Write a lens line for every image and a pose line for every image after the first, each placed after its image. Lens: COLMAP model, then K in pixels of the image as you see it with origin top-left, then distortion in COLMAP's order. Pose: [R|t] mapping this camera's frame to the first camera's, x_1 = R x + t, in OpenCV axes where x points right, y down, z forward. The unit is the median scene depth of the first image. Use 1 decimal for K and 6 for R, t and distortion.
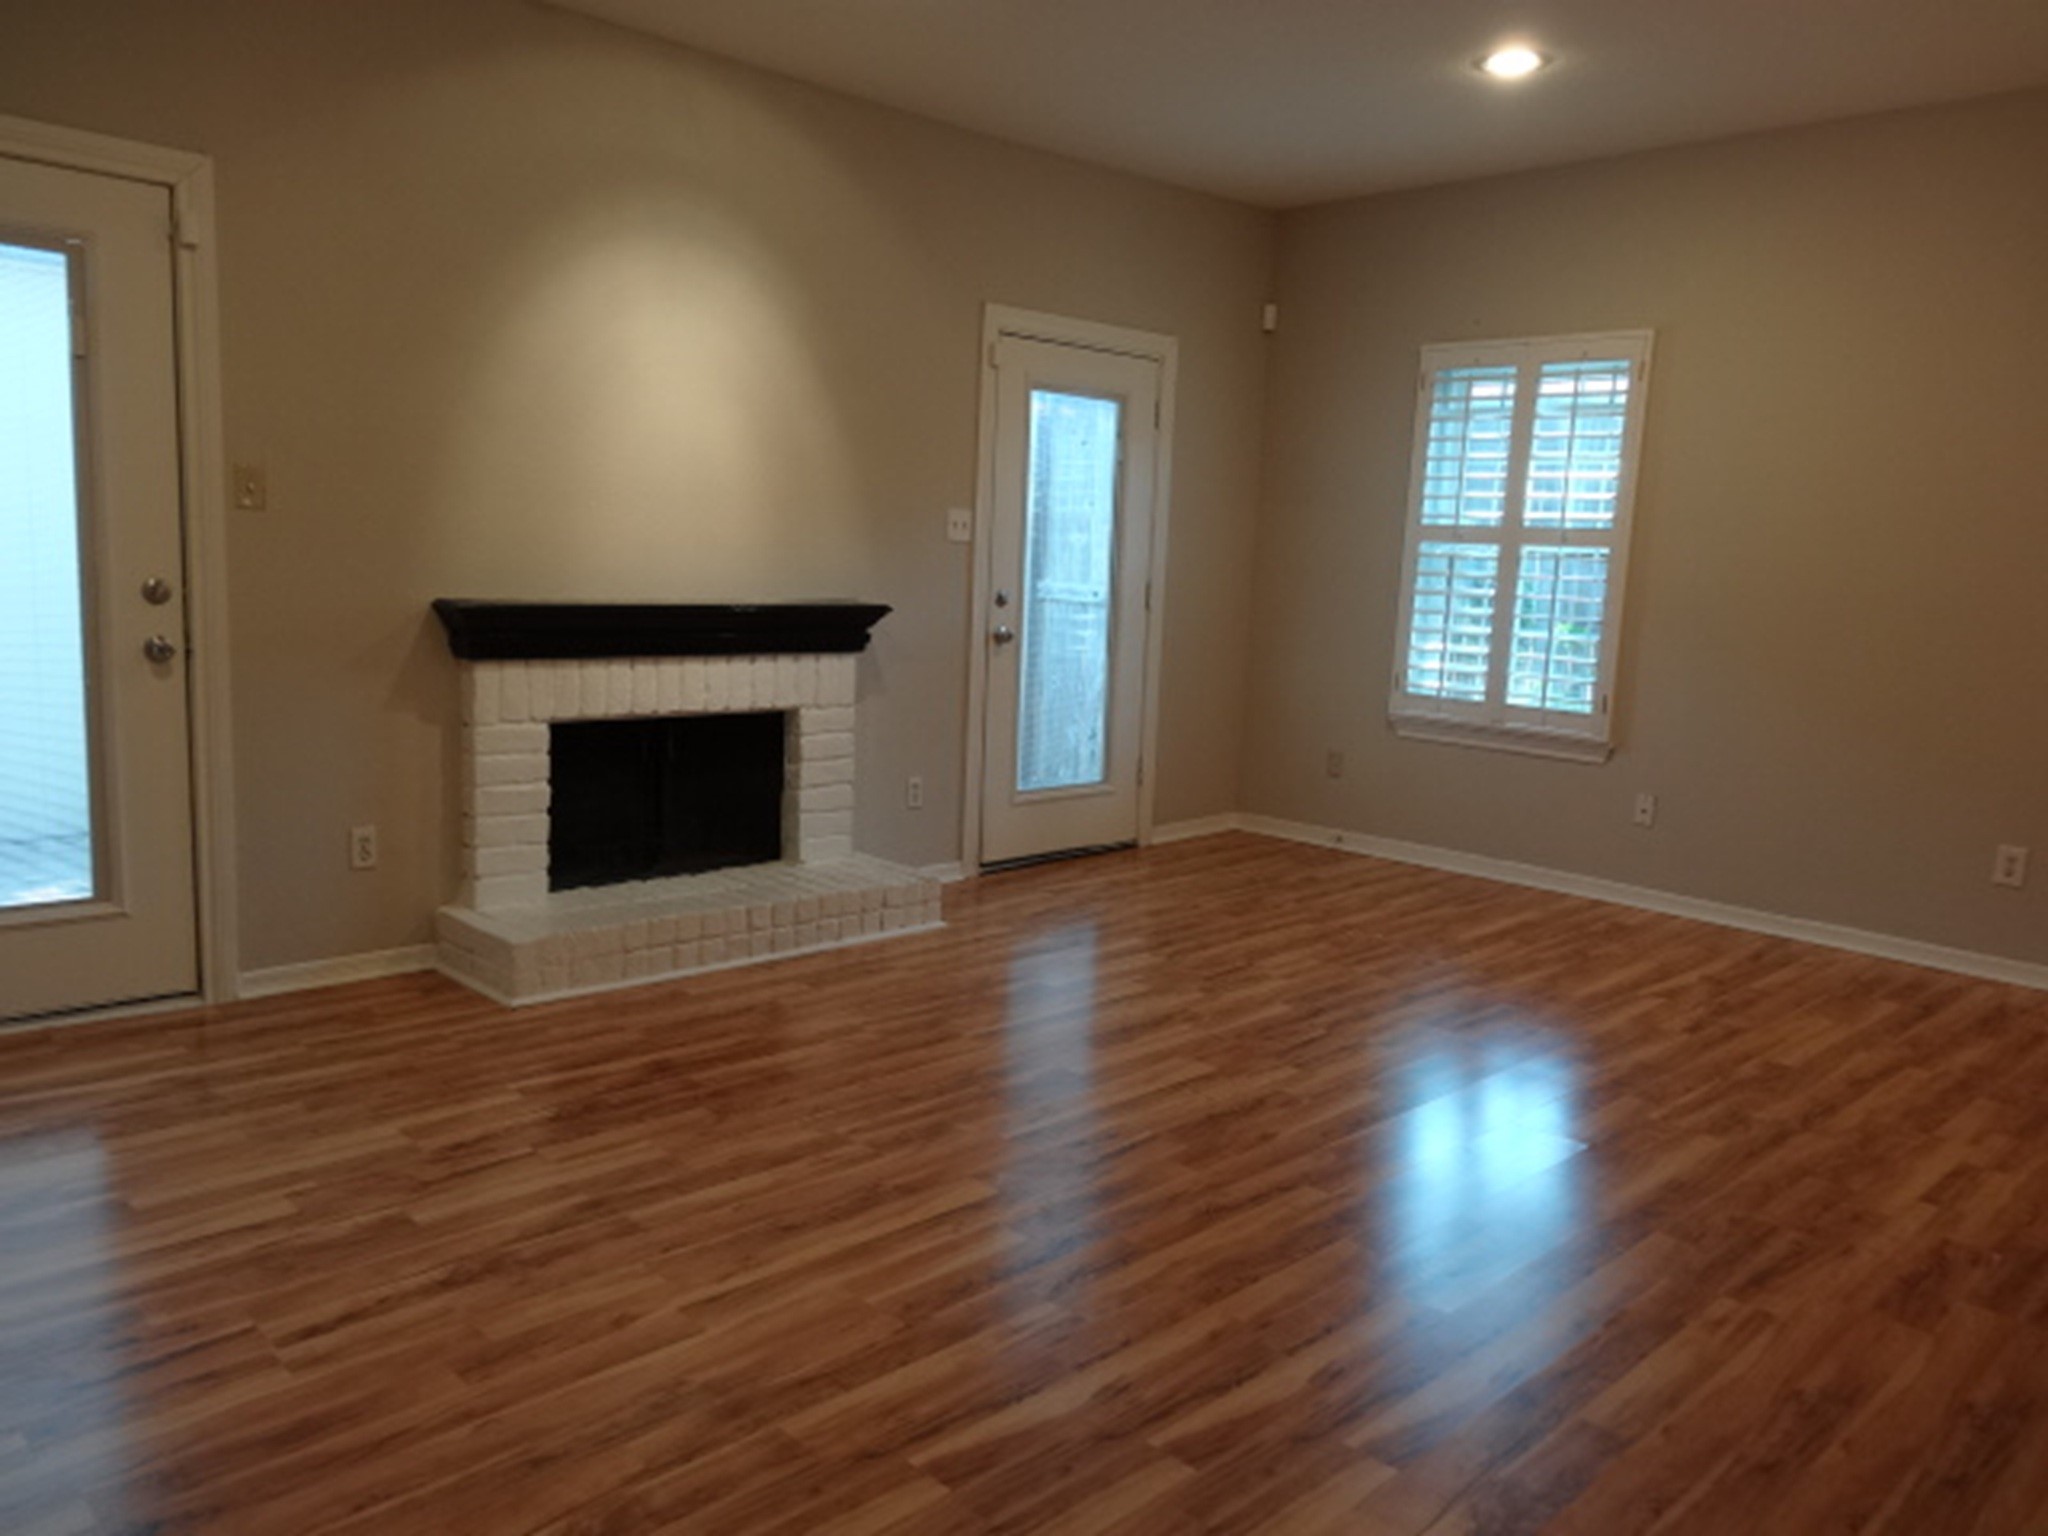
lens RADIAL K [[1485.1, 0, 1024.0], [0, 1485.1, 768.0], [0, 0, 1]] dist [-0.000309, 0.005573]
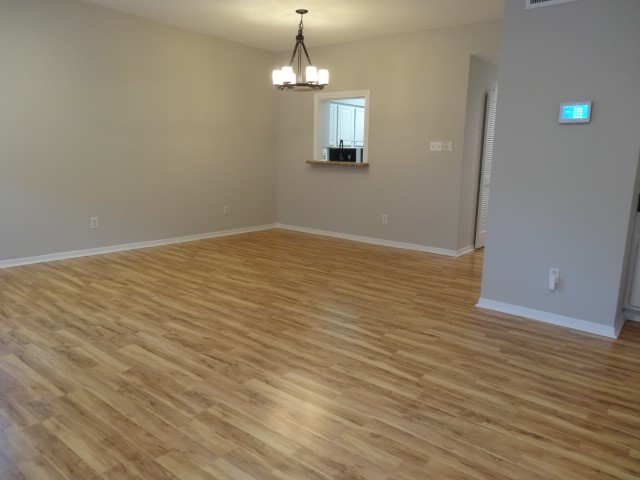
lens RADIAL K [[464.1, 0, 320.0], [0, 464.1, 240.0], [0, 0, 1]] dist [-0.000309, 0.005573]
pose [[-0.109086, -0.226584, 0.967864, -0.767718], [0.111214, 0.964779, 0.238397, -0.156289], [-0.987791, 0.133645, -0.080045, 0.839466]]
